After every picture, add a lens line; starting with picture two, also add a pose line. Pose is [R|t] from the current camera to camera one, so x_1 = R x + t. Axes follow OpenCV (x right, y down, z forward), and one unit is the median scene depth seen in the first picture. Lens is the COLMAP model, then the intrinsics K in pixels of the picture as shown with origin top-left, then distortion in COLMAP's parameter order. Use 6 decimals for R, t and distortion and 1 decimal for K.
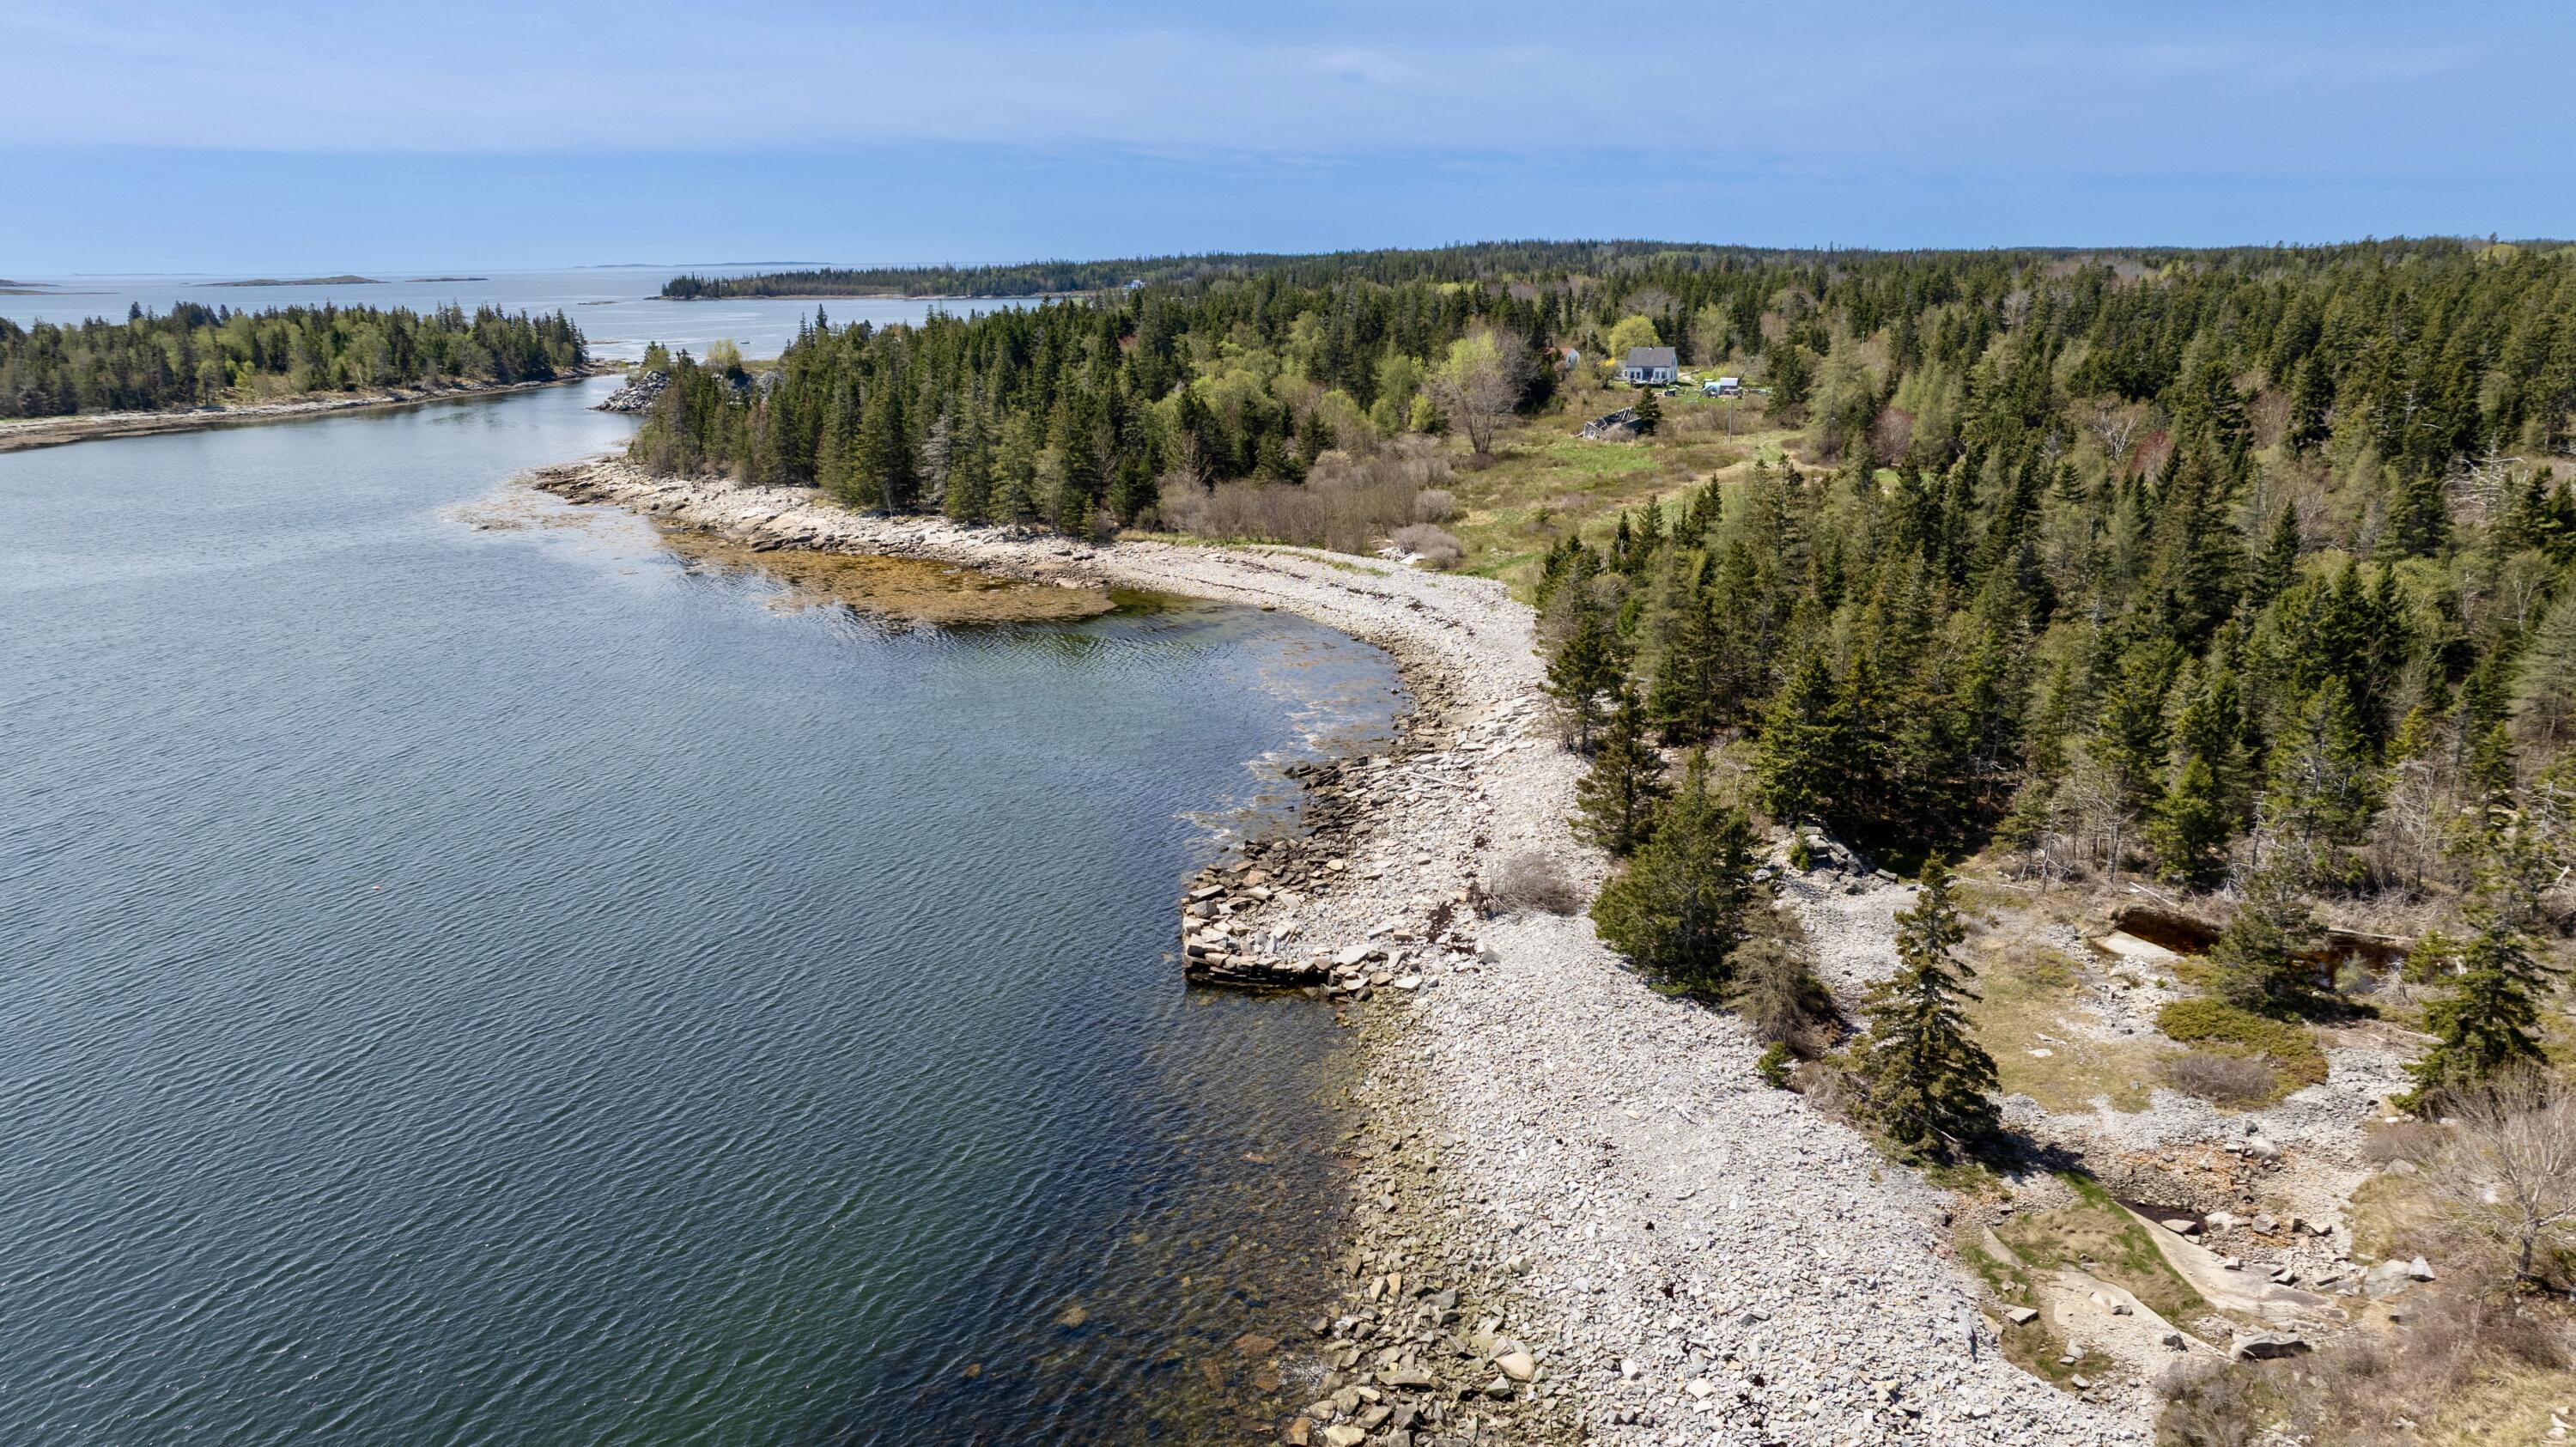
lens RADIAL K [[1790.0, 0, 1288.0], [0, 1790.0, 723.5], [0, 0, 1]] dist [-0.024068, 0.029458]
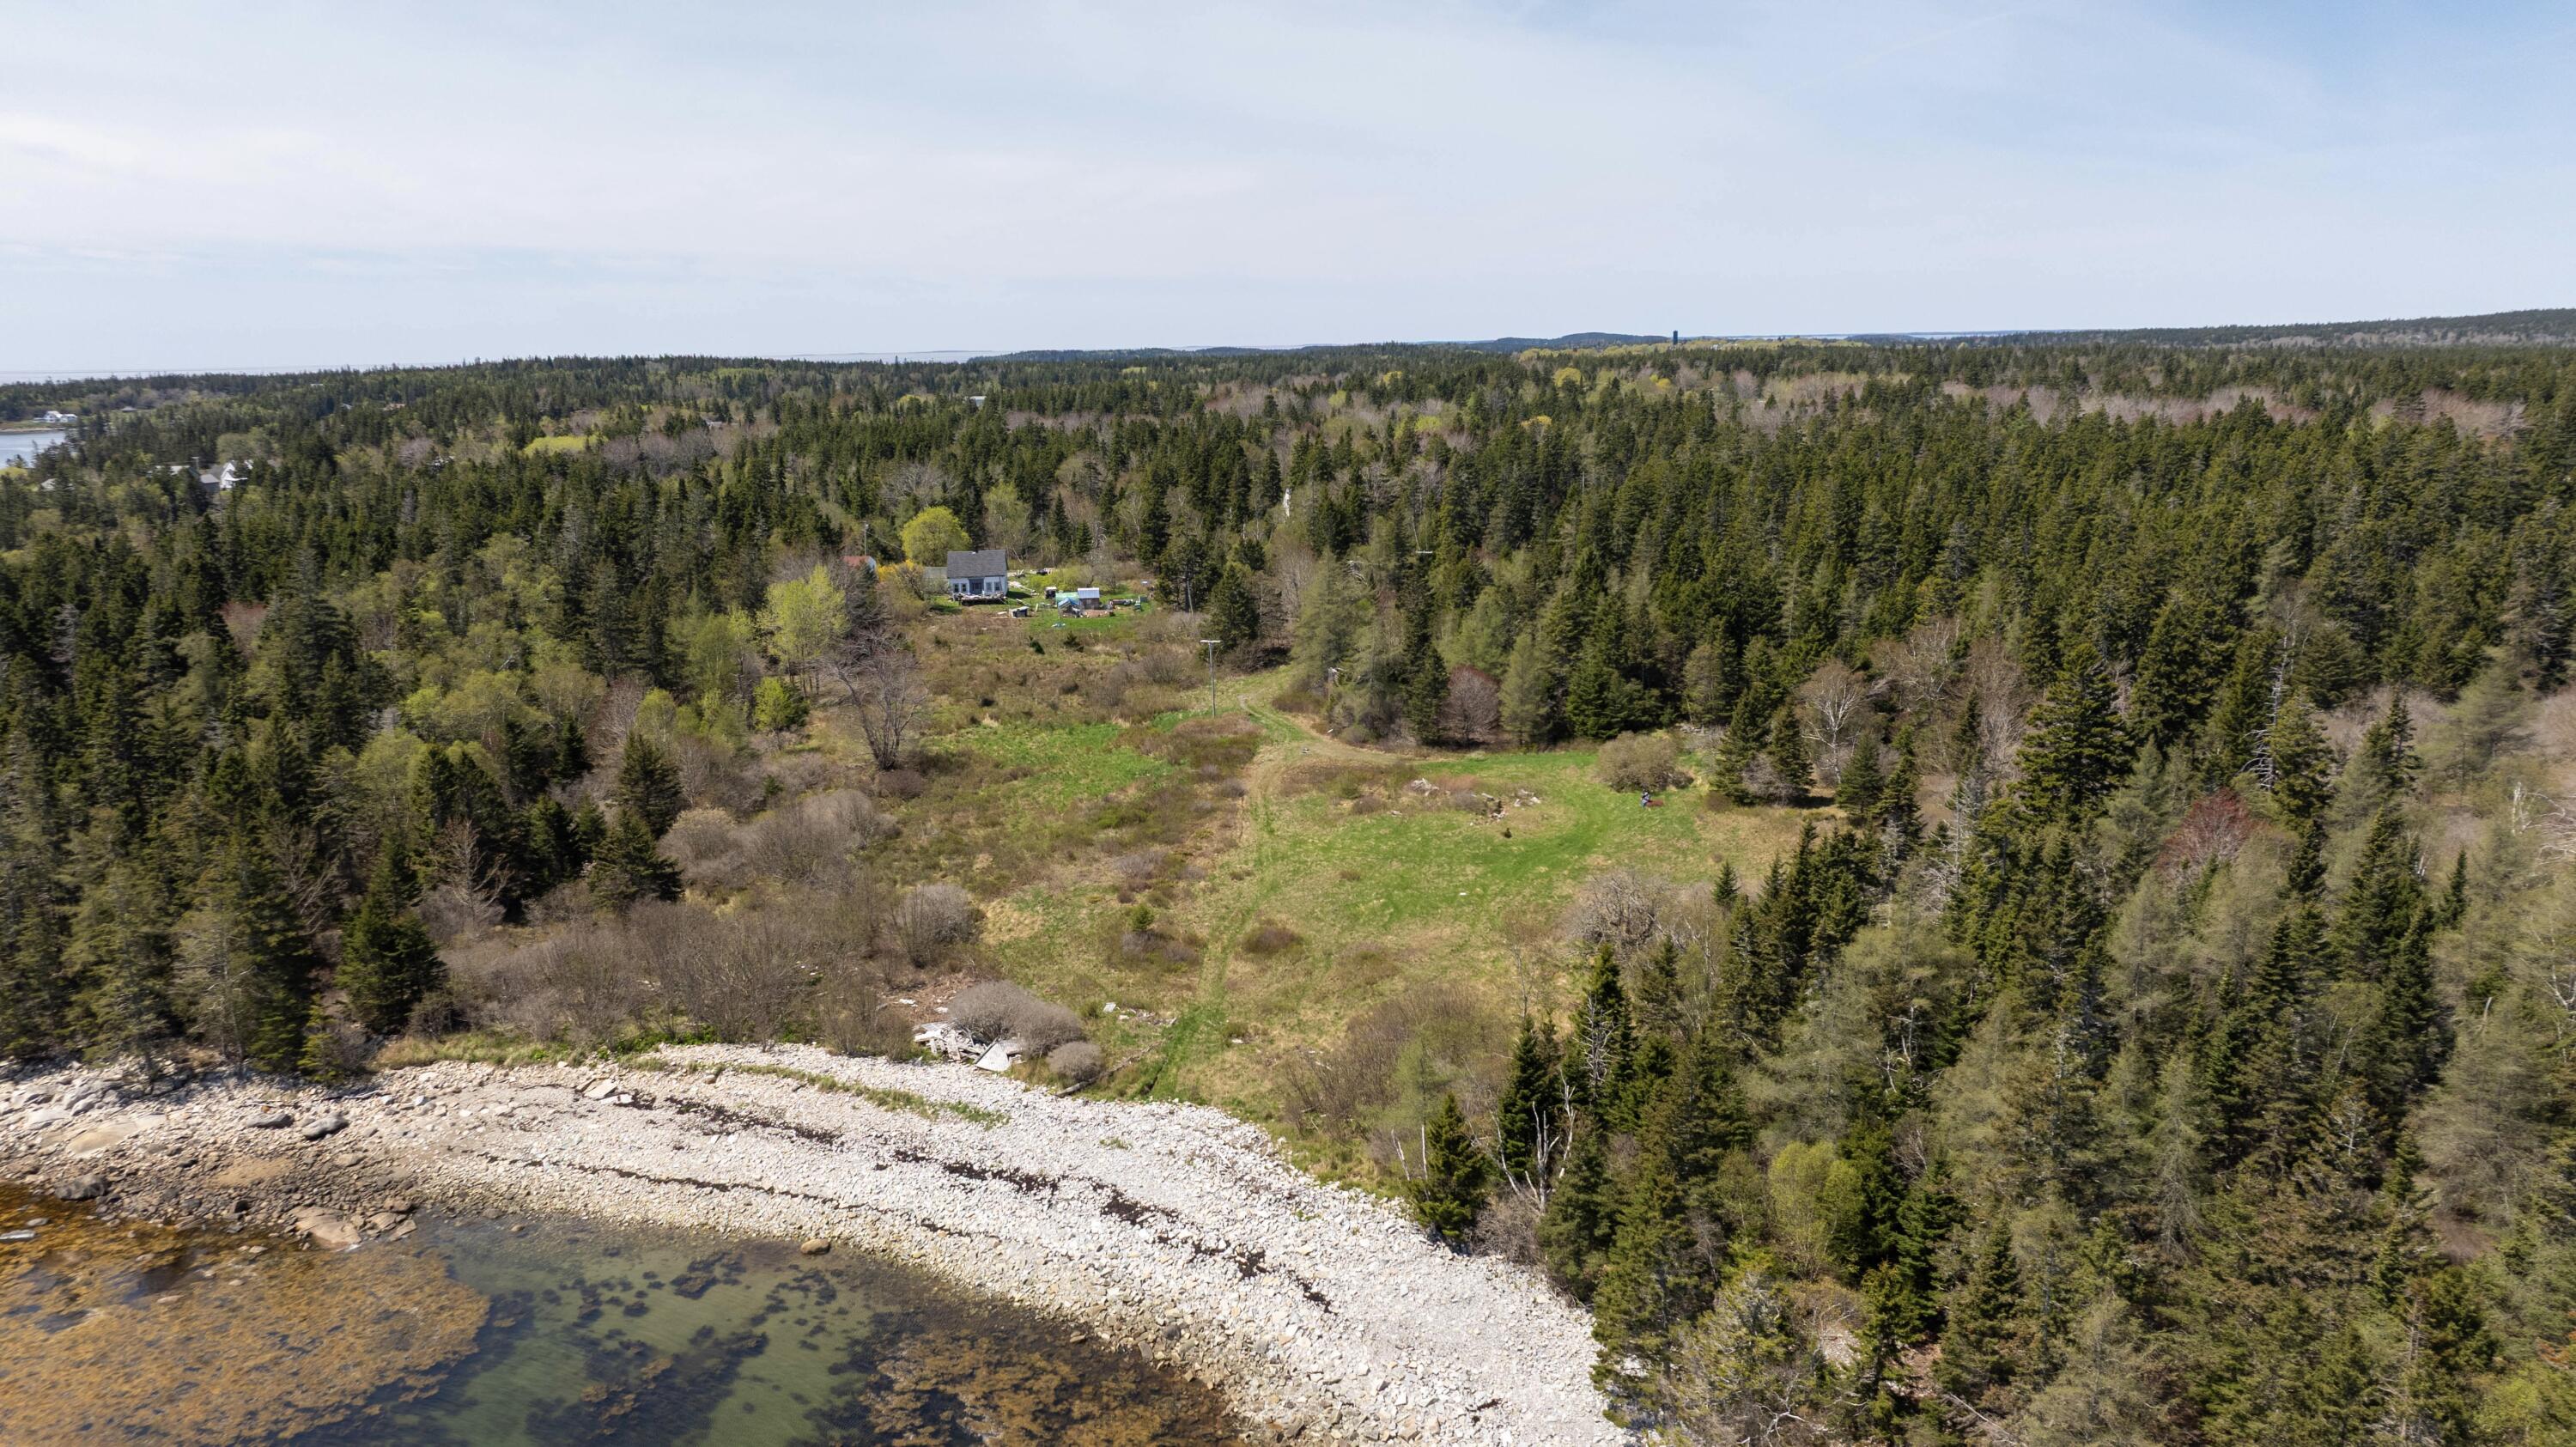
lens RADIAL K [[1790.0, 0, 1288.0], [0, 1790.0, 723.5], [0, 0, 1]] dist [-0.024068, 0.029458]
pose [[0.866570, -0.112790, 0.486144, -0.077645], [0.139674, 0.990010, -0.019283, -0.113453], [-0.479112, 0.084612, 0.873666, 0.283583]]
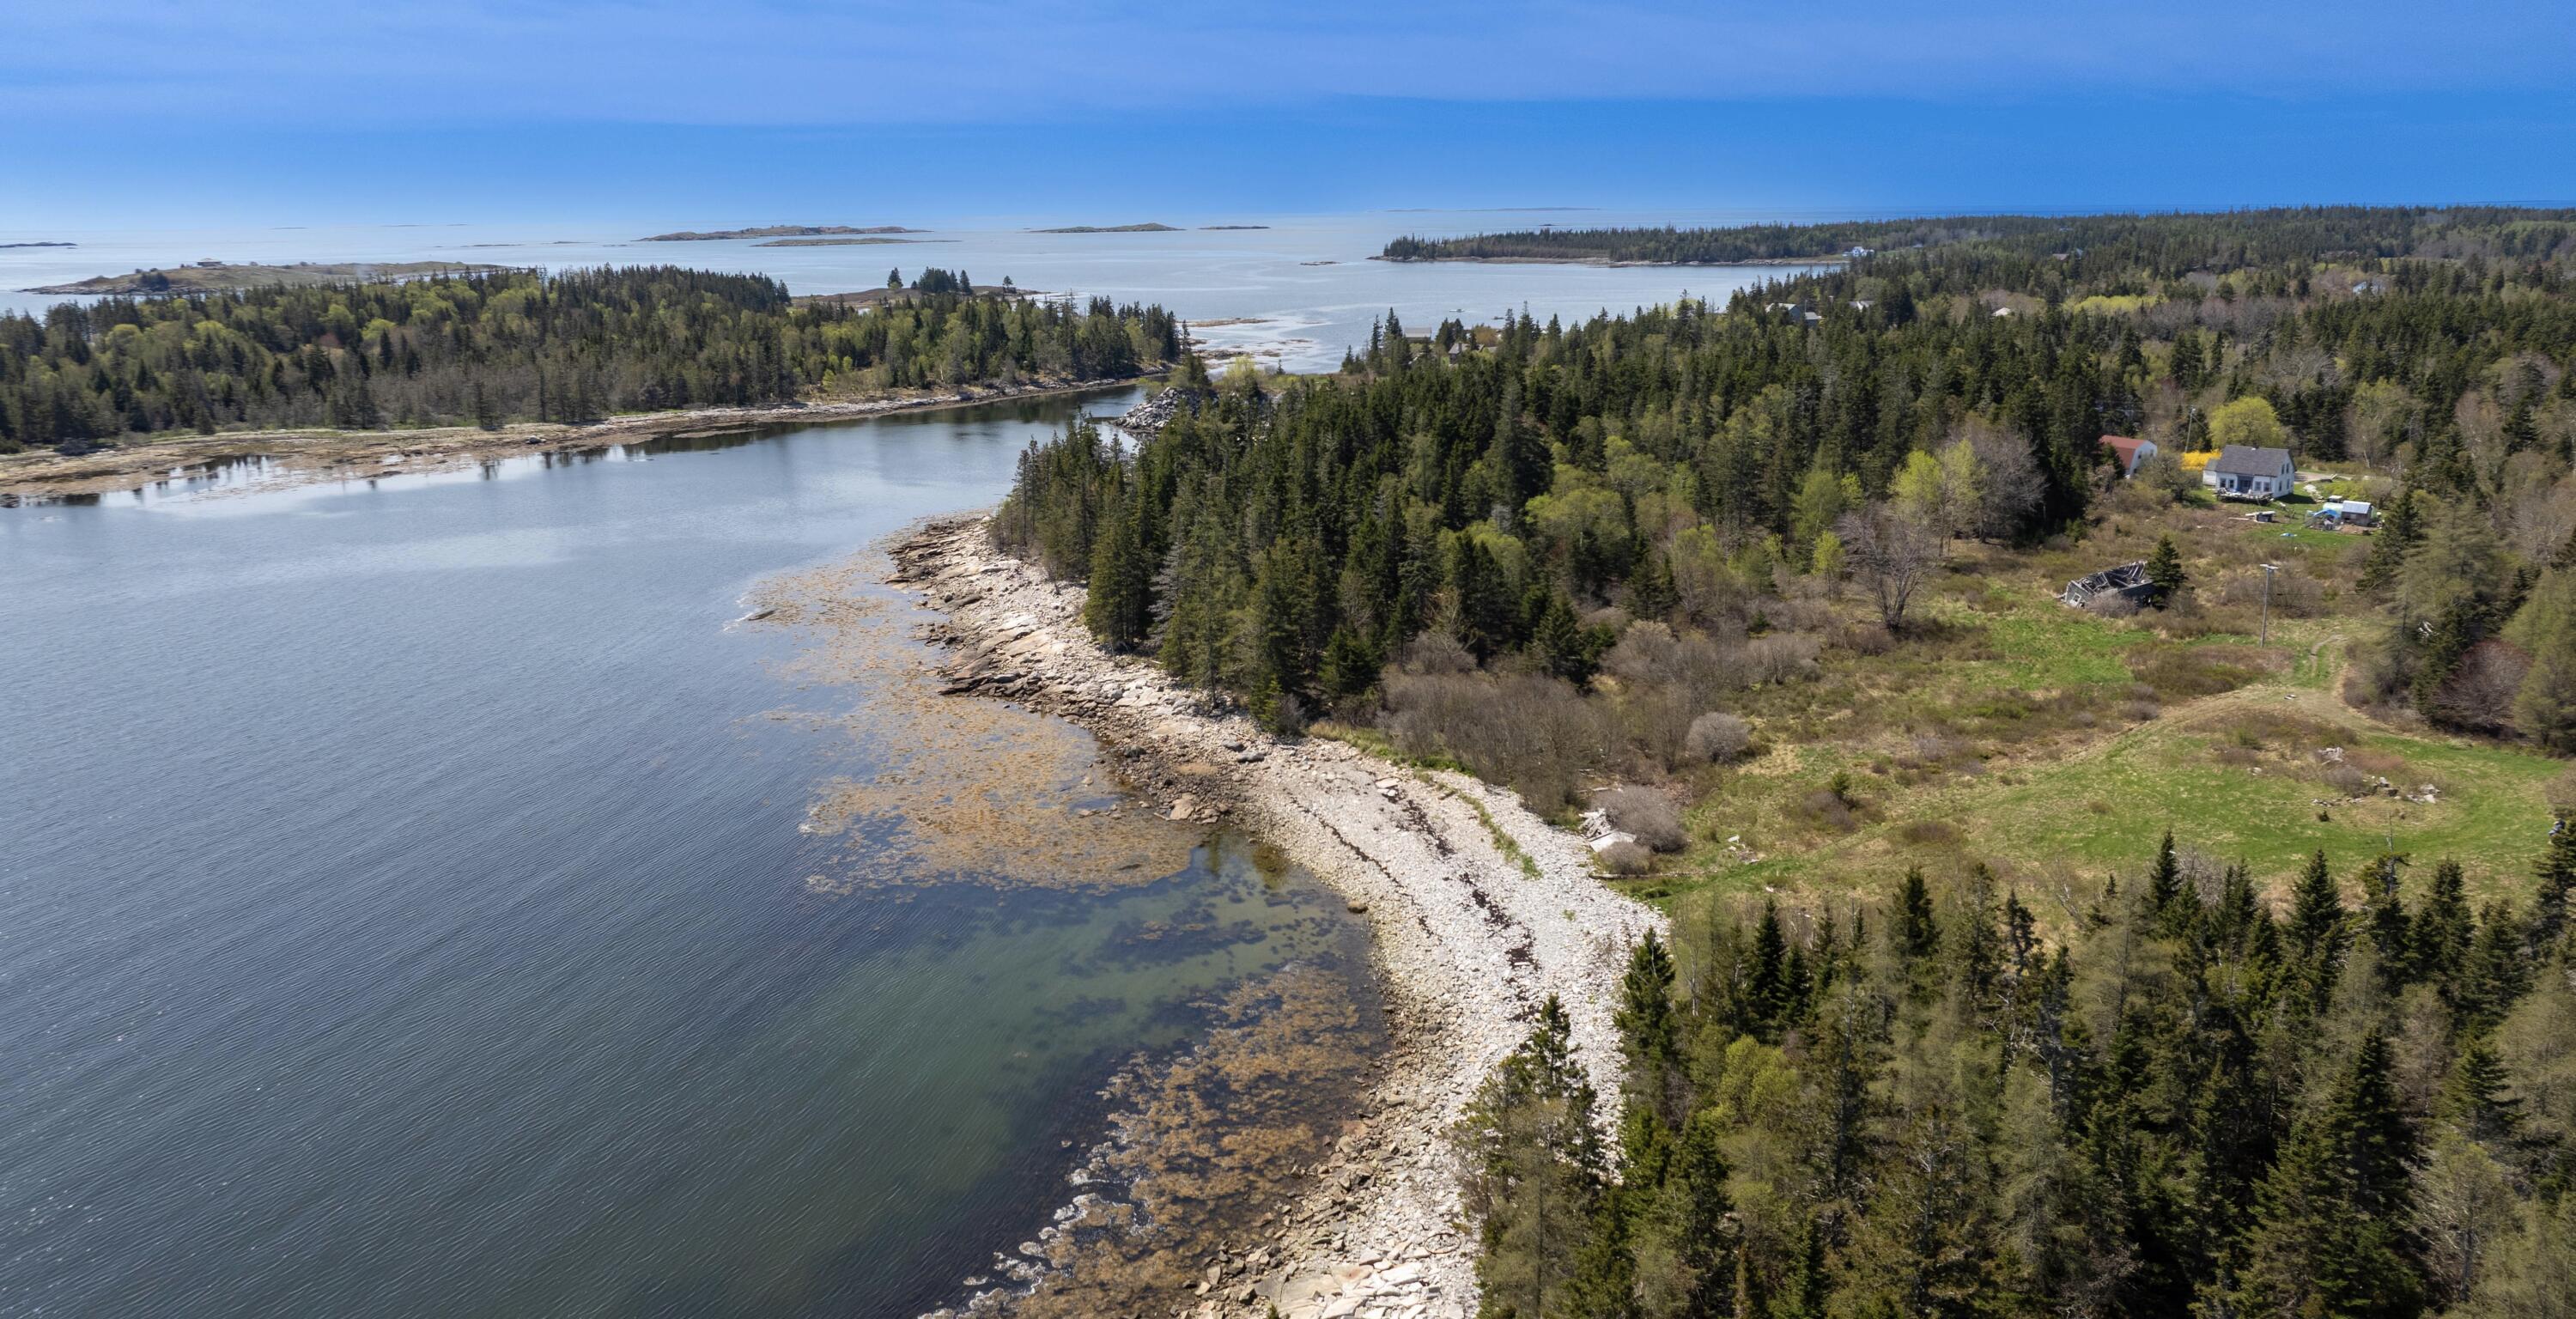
lens RADIAL K [[1796.5, 0, 1288.0], [0, 1796.5, 659.5], [0, 0, 1]] dist [-0.002143, 0.000737]
pose [[0.921327, 0.094788, -0.377057, 0.138625], [-0.098787, 0.995070, 0.008768, -0.101943], [0.376029, 0.029171, 0.926149, 0.190896]]
